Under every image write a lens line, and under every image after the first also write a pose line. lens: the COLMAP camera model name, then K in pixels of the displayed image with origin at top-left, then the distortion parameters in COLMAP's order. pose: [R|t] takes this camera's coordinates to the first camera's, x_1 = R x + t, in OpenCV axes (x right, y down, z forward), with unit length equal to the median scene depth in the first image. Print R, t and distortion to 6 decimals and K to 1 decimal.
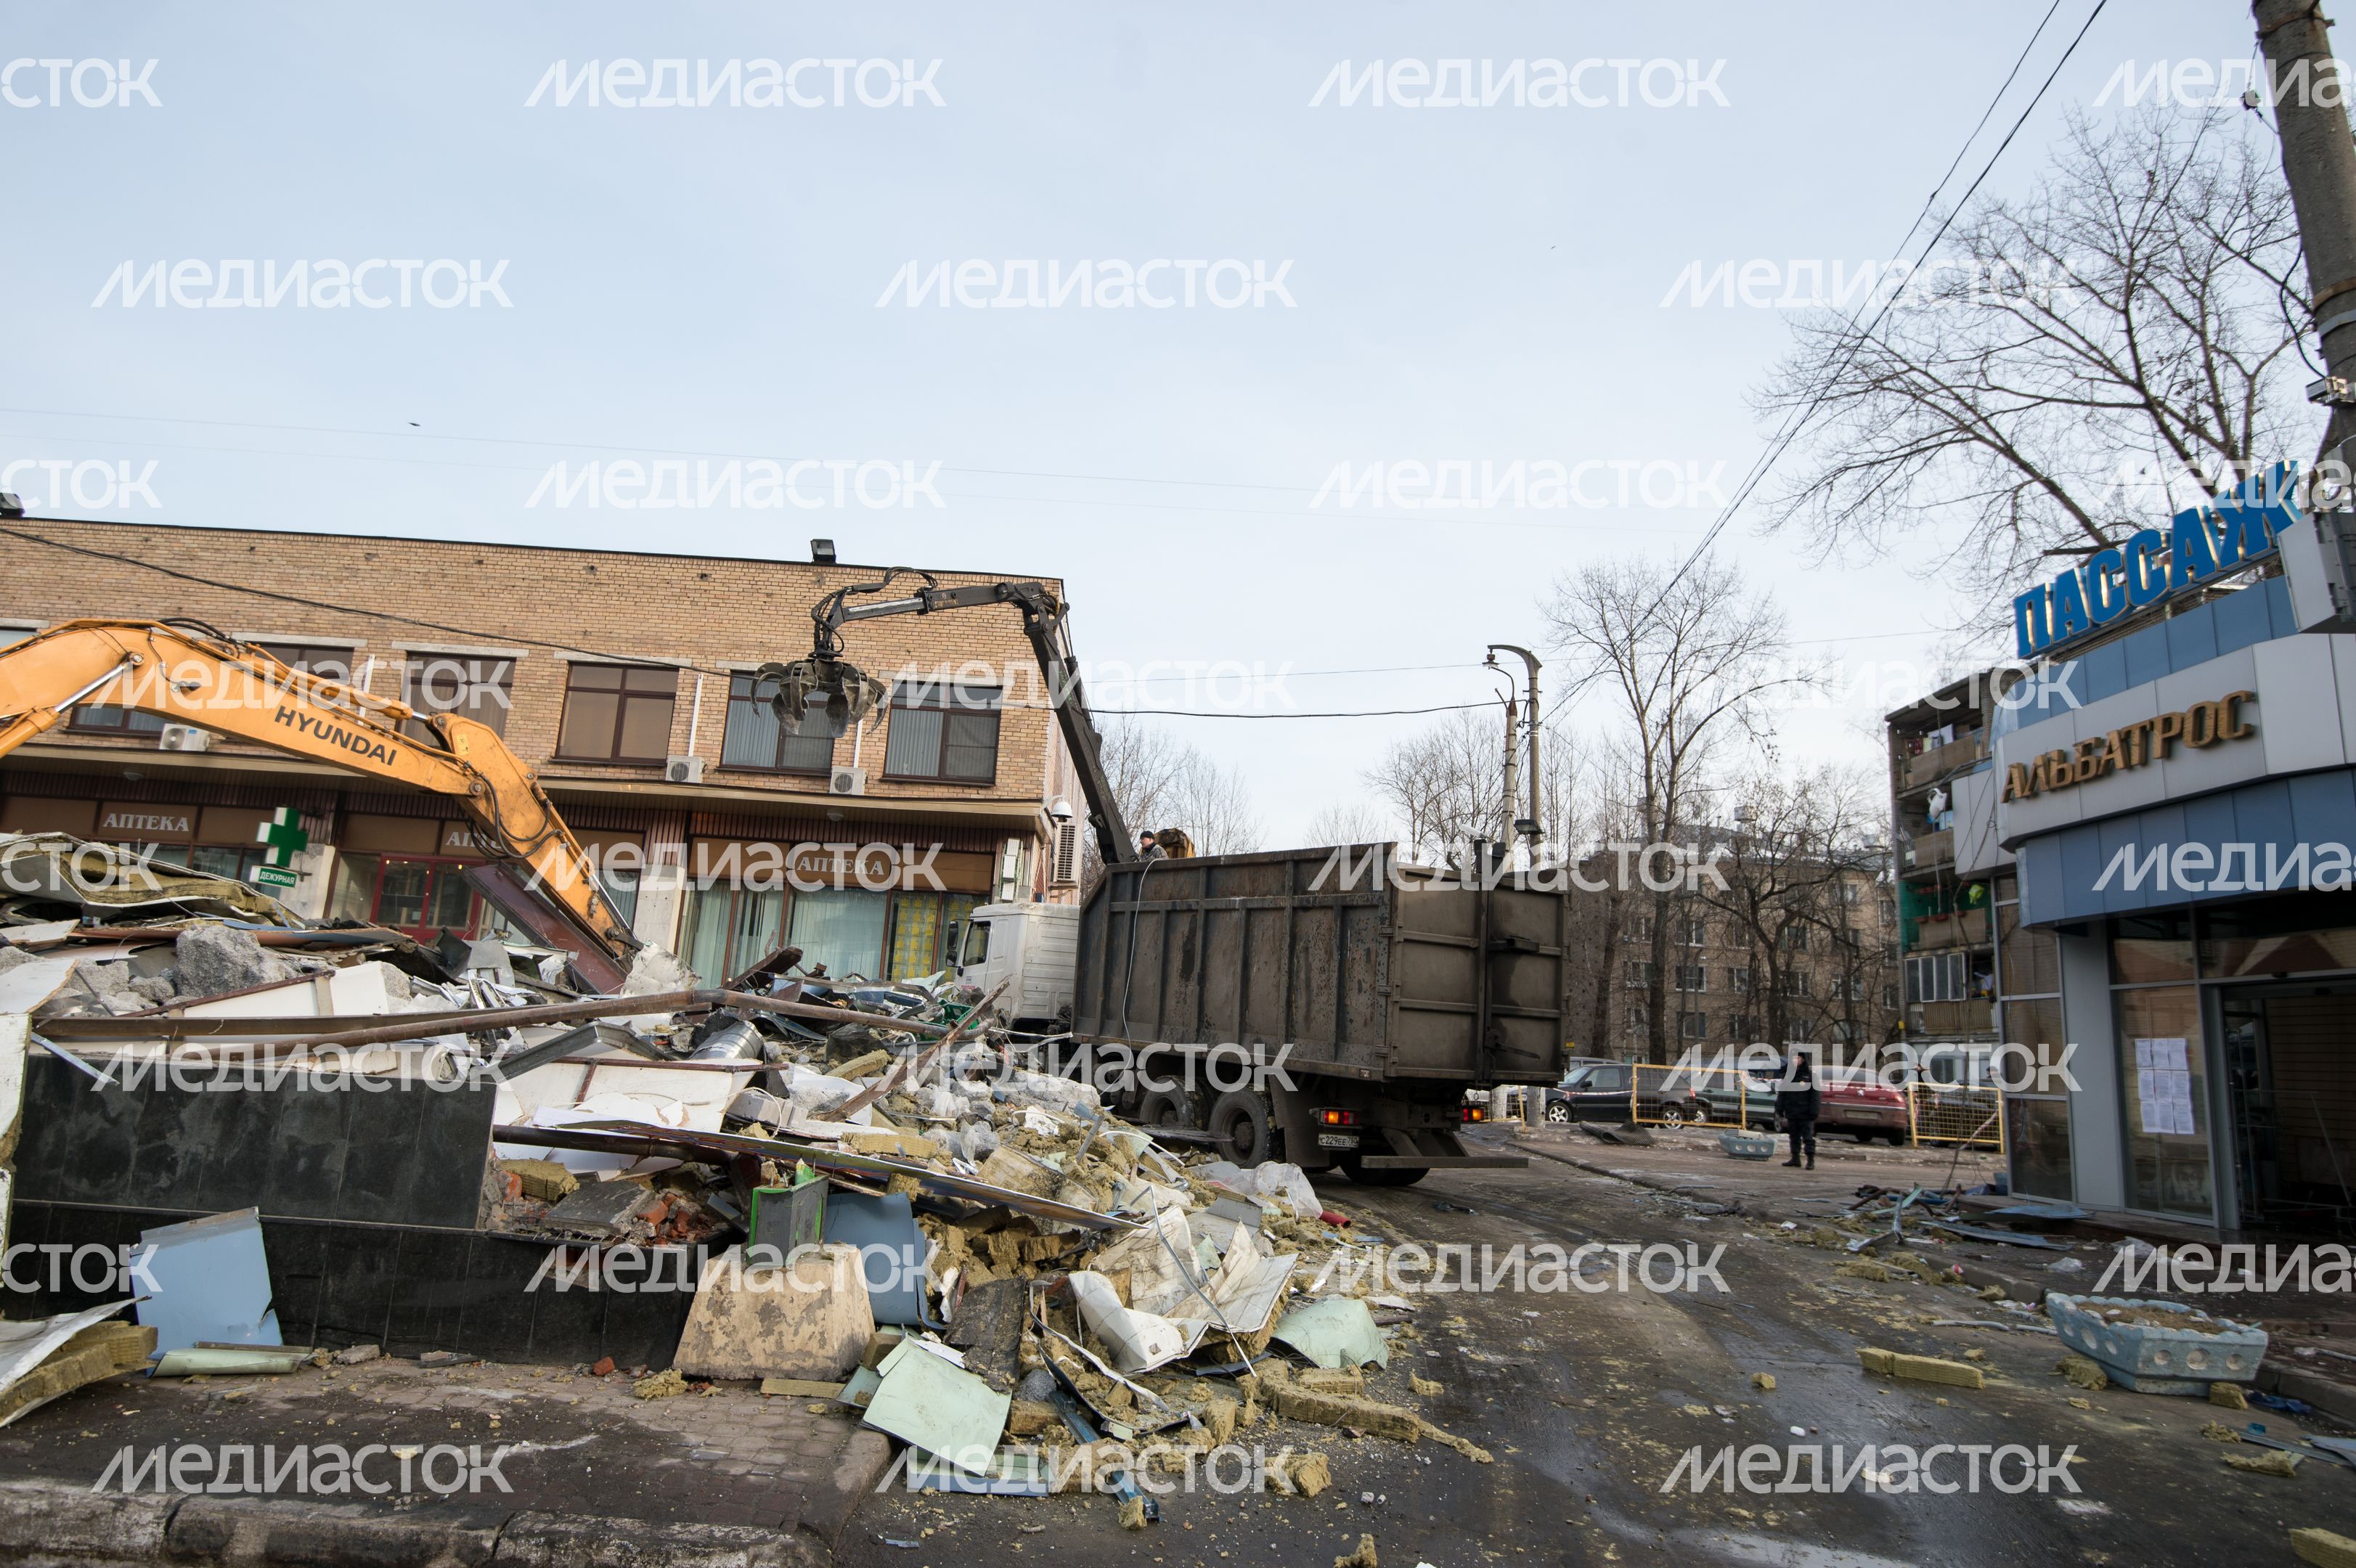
lens RADIAL K [[1317.5, 0, 1178.0], [0, 1317.5, 784.0], [0, 0, 1]] dist [0.000451, -0.015205]
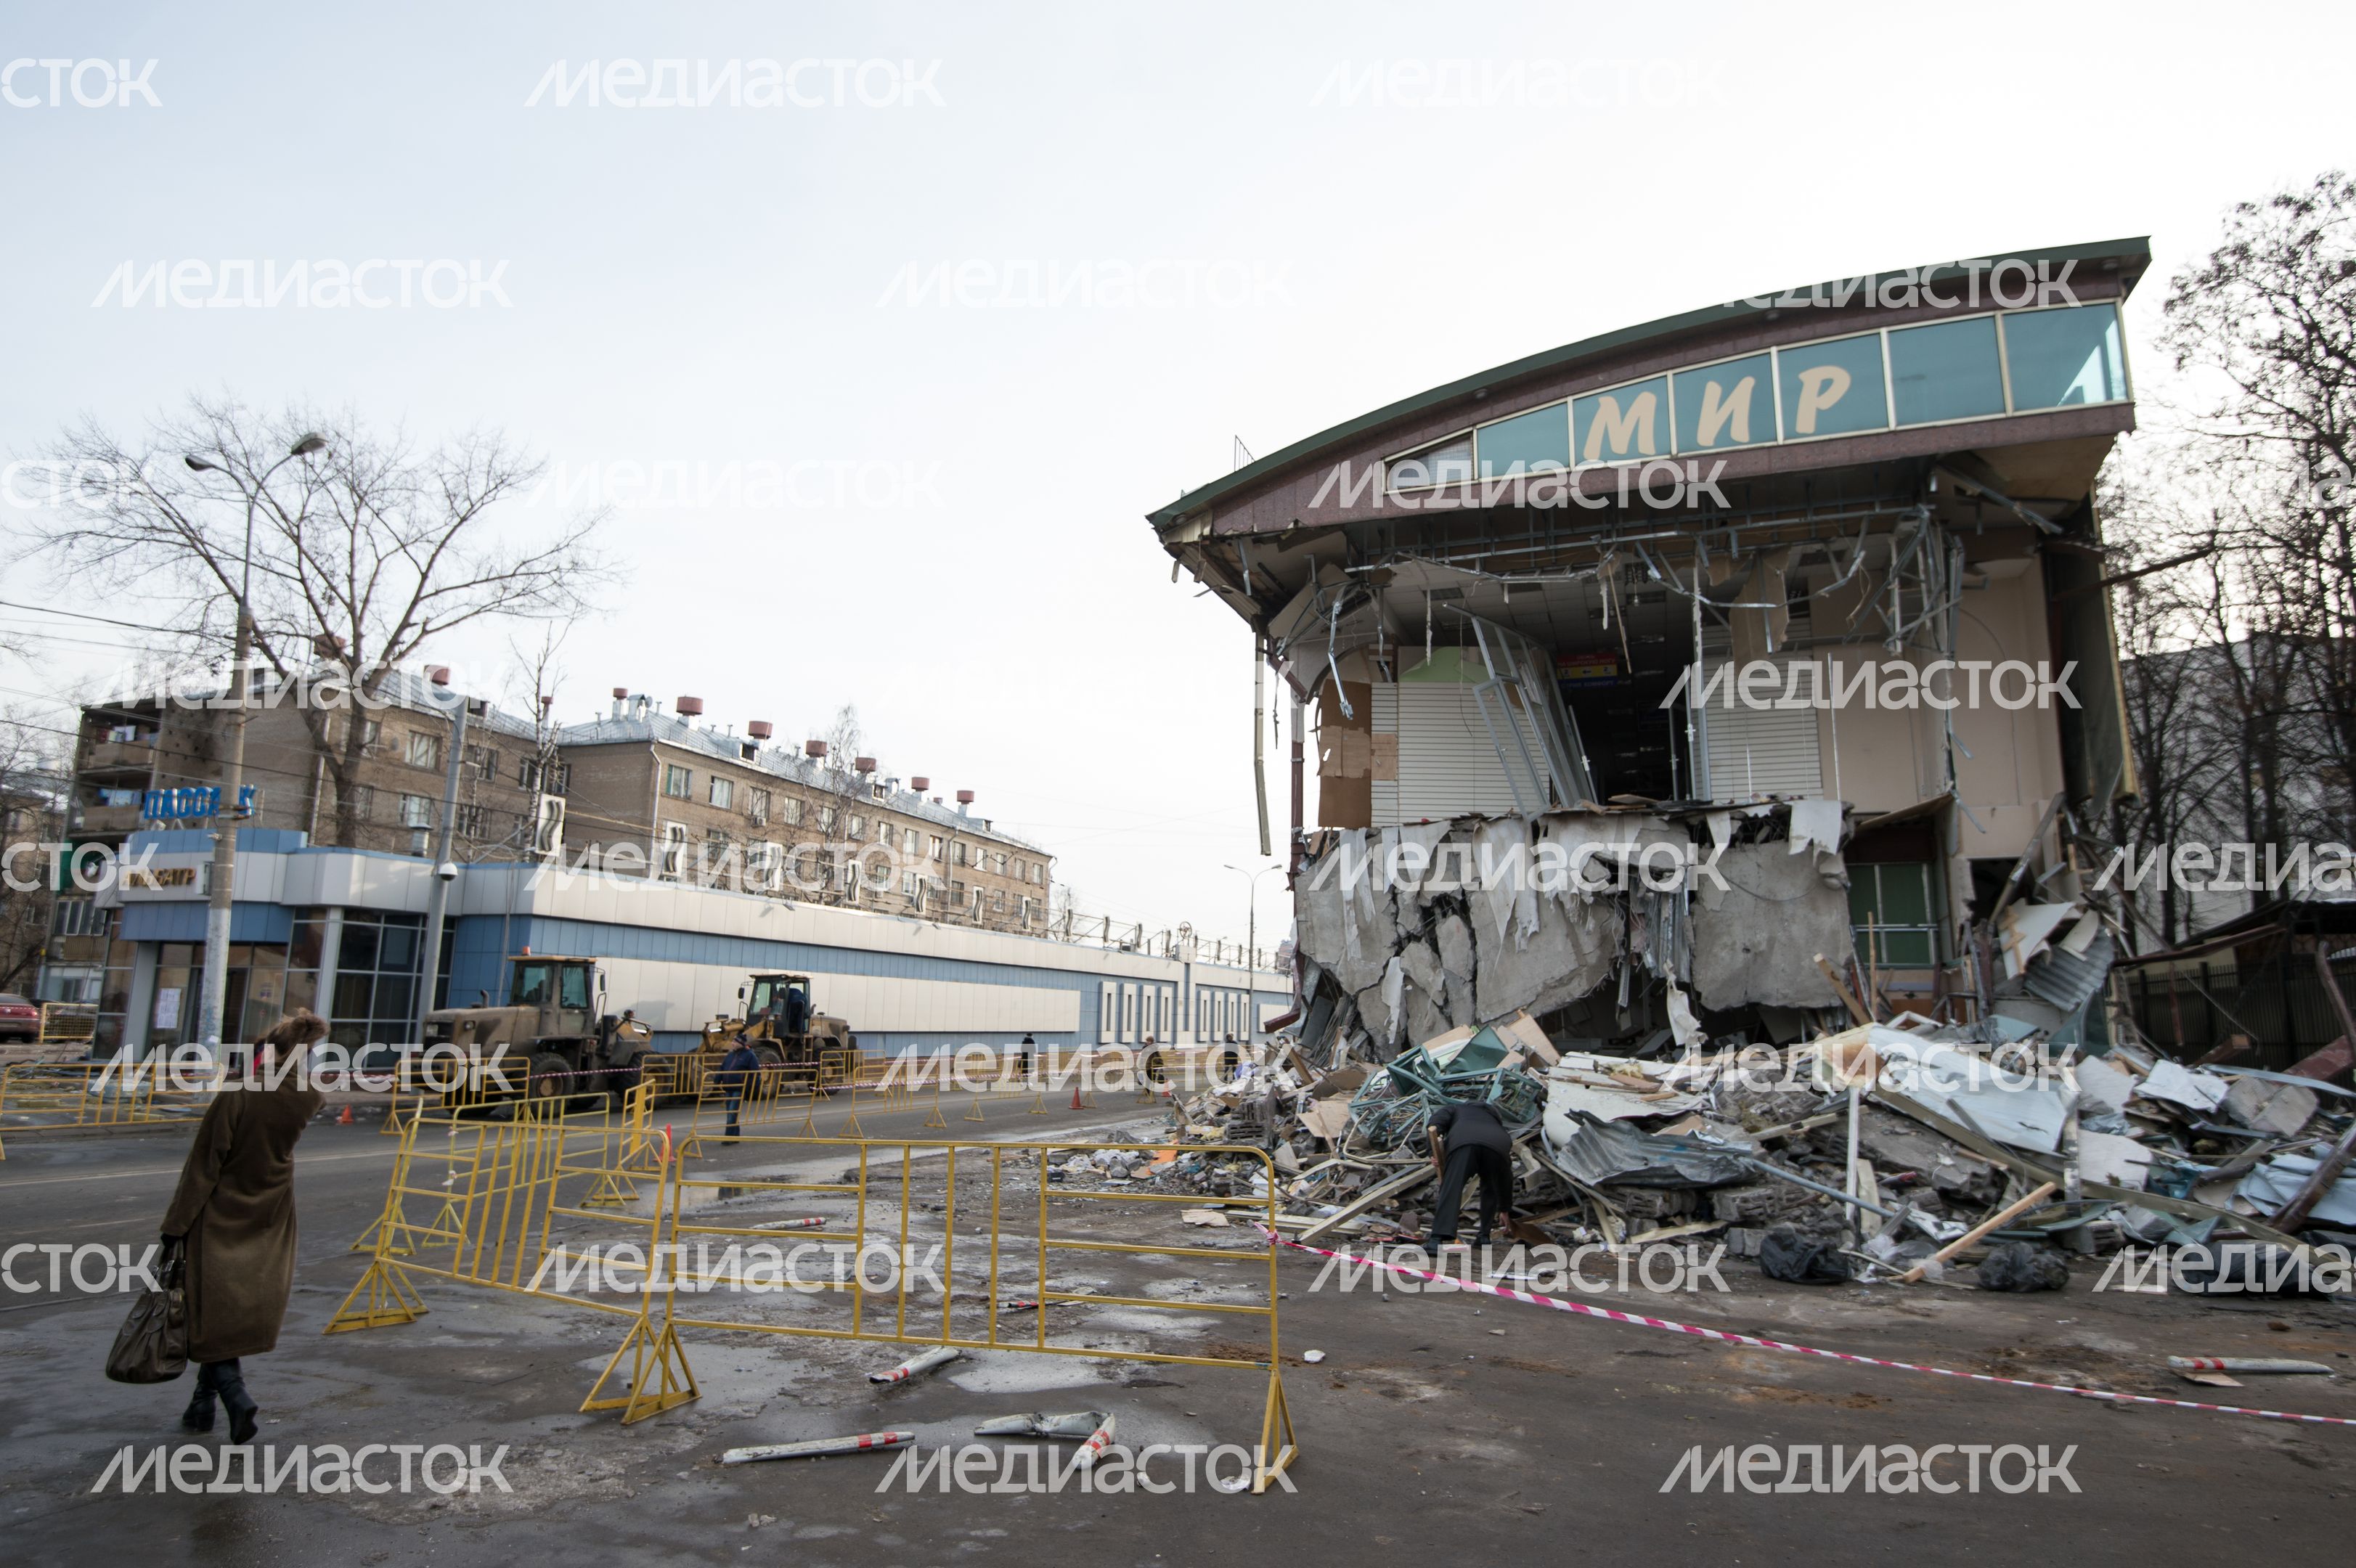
lens RADIAL K [[1317.5, 0, 1178.0], [0, 1317.5, 784.0], [0, 0, 1]] dist [0.000451, -0.015205]
pose [[0.351525, 0.108307, 0.929892, -0.257504], [-0.179842, 0.982598, -0.046460, -0.116079], [-0.918742, -0.150902, 0.364886, -0.446252]]
